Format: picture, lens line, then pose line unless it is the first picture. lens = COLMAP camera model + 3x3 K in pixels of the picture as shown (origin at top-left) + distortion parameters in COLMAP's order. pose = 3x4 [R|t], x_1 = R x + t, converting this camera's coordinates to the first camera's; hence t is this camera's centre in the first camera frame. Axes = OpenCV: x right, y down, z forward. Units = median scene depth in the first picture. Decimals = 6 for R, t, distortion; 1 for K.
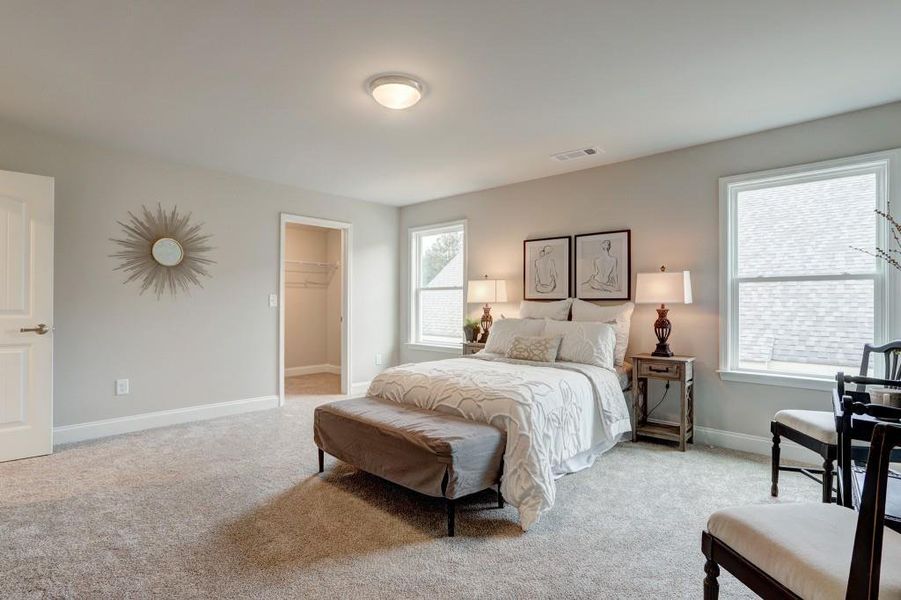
lens RADIAL K [[434.0, 0, 440.0], [0, 434.0, 296.7], [0, 0, 1]] dist [-0.053733, 0.029927]
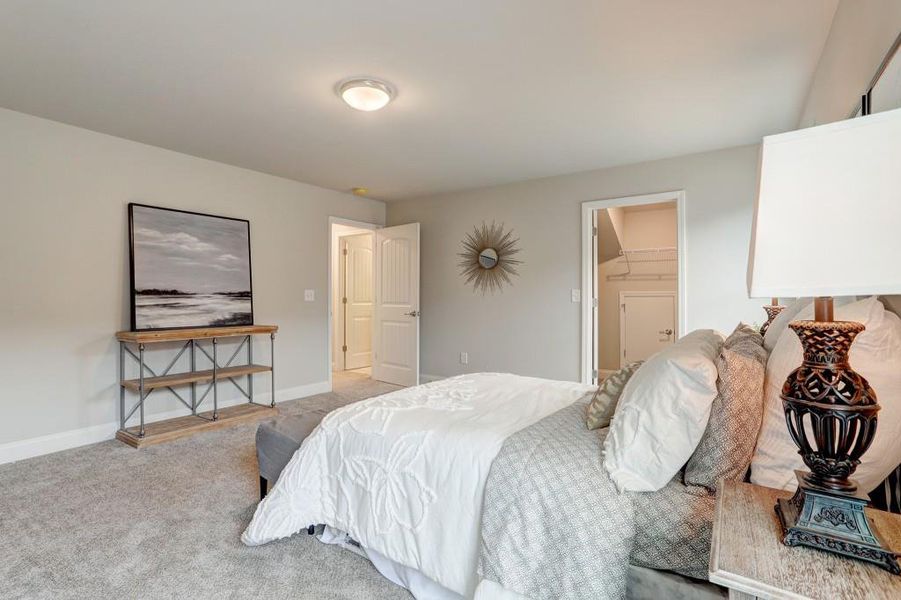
lens RADIAL K [[434.0, 0, 440.0], [0, 434.0, 296.7], [0, 0, 1]] dist [-0.053733, 0.029927]
pose [[0.141638, -0.004363, -0.989909, 0.637841], [0.012050, 0.999924, -0.002683, 0.012212], [0.989845, -0.011548, 0.141680, 0.693031]]
